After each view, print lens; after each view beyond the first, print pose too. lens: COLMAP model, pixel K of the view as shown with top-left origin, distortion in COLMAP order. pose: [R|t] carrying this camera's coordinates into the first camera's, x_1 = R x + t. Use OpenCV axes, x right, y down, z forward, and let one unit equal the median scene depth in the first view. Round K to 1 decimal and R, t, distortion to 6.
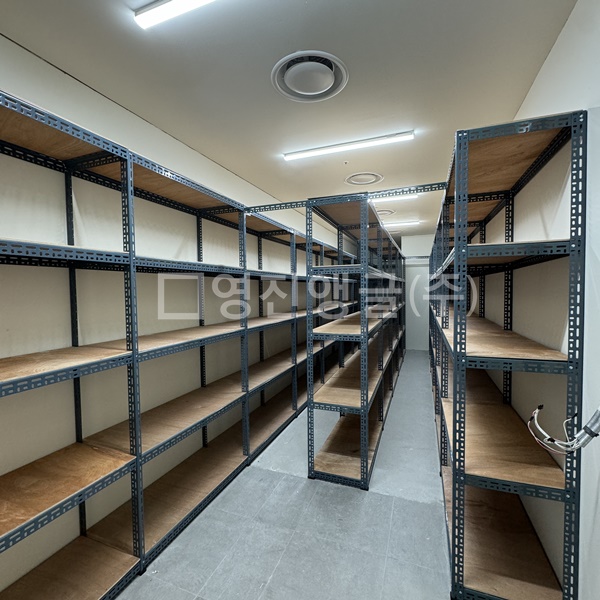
lens RADIAL K [[321.9, 0, 298.5], [0, 321.9, 300.3], [0, 0, 1]] dist [-0.002850, 0.000568]
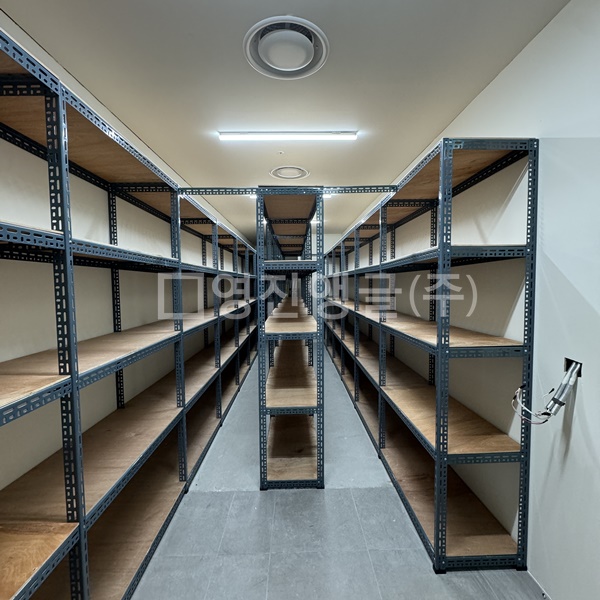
lens RADIAL K [[321.9, 0, 300.4], [0, 321.9, 300.8], [0, 0, 1]] dist [-0.002850, 0.000568]
pose [[0.923384, -0.018175, 0.383447, -0.243165], [0.012739, 0.999779, 0.016712, -0.006268], [-0.383666, -0.010547, 0.923412, 0.127074]]
